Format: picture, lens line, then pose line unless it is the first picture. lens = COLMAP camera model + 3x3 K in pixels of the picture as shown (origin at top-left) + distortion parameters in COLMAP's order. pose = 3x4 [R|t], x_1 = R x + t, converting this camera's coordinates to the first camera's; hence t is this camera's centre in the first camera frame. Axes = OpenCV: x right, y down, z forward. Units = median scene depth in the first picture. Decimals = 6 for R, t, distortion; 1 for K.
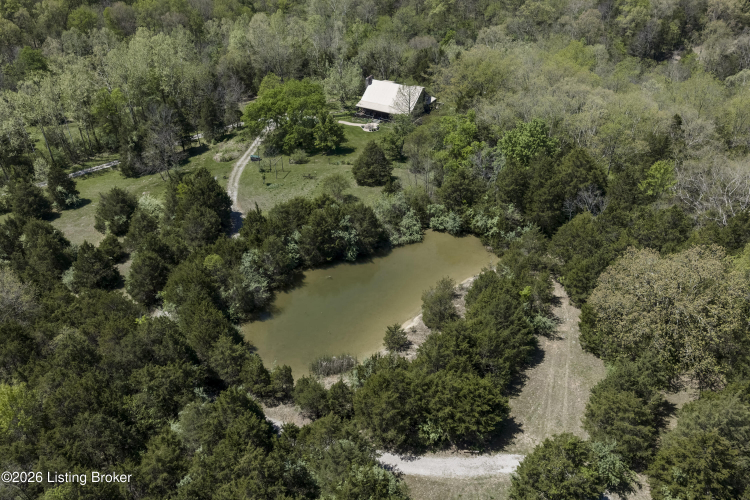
lens RADIAL K [[614.4, 0, 375.1], [0, 614.4, 251.6], [0, 0, 1]] dist [0.024297, -0.038245]
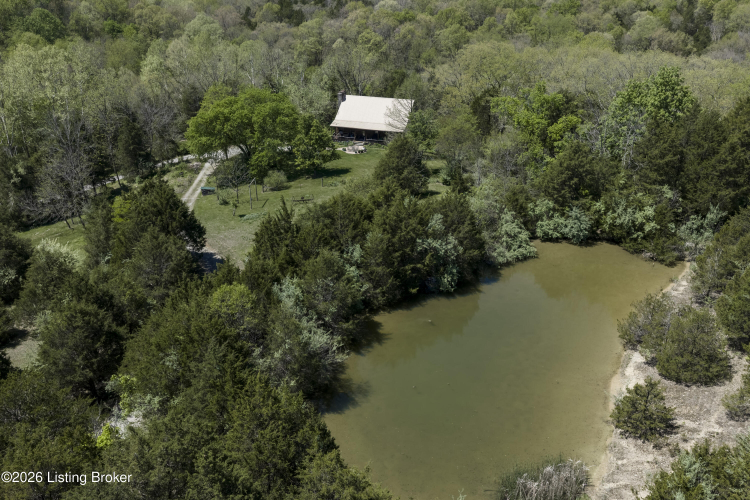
lens RADIAL K [[614.4, 0, 376.3], [0, 614.4, 251.2], [0, 0, 1]] dist [0.024297, -0.038245]
pose [[0.980134, -0.077849, 0.182419, -0.154238], [0.104841, 0.984105, -0.143334, 0.039608], [-0.168361, 0.159612, 0.972717, 0.328409]]
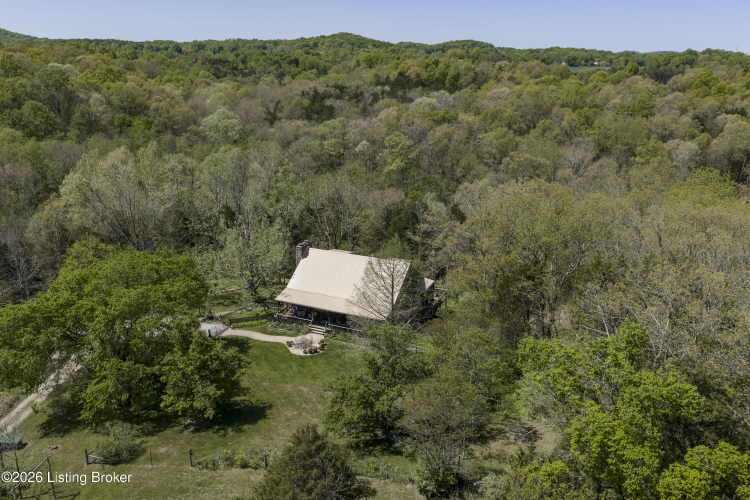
lens RADIAL K [[614.4, 0, 378.1], [0, 614.4, 253.2], [0, 0, 1]] dist [0.024297, -0.038245]
pose [[0.994430, -0.015610, 0.104239, -0.000990], [0.043862, 0.960559, -0.274594, -0.163824], [-0.095841, 0.277637, 0.955893, 0.626797]]
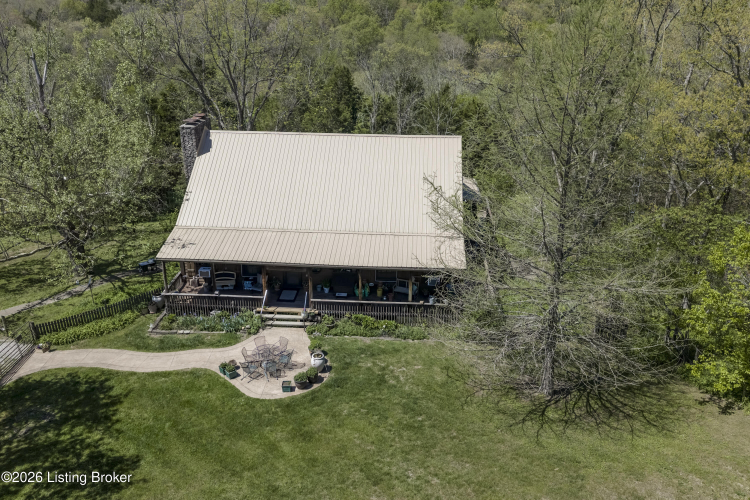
lens RADIAL K [[614.4, 0, 372.8], [0, 614.4, 251.8], [0, 0, 1]] dist [0.024297, -0.038245]
pose [[0.908742, -0.157581, 0.386467, -0.053560], [0.230463, 0.961470, -0.149876, -0.237374], [-0.347959, 0.225265, 0.910044, 0.978657]]
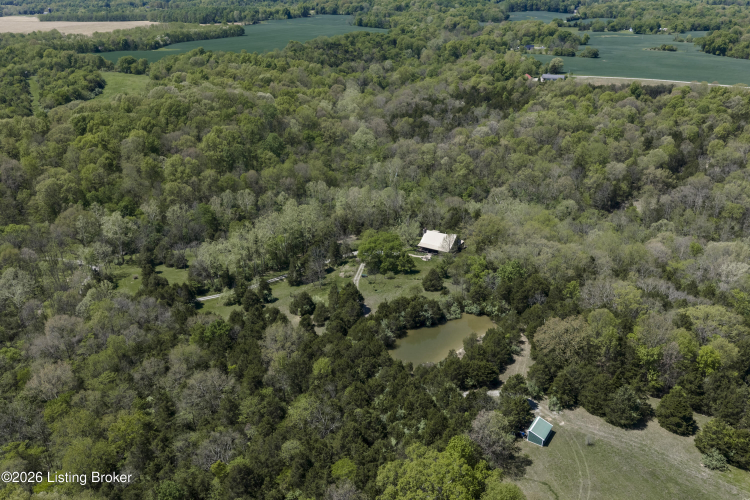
lens RADIAL K [[614.4, 0, 369.1], [0, 614.4, 250.3], [0, 0, 1]] dist [0.024297, -0.038245]
pose [[0.999112, 0.004809, -0.041850, -0.115433], [-0.012064, 0.984519, -0.174861, 0.097445], [0.040361, 0.175211, 0.983703, -0.854251]]
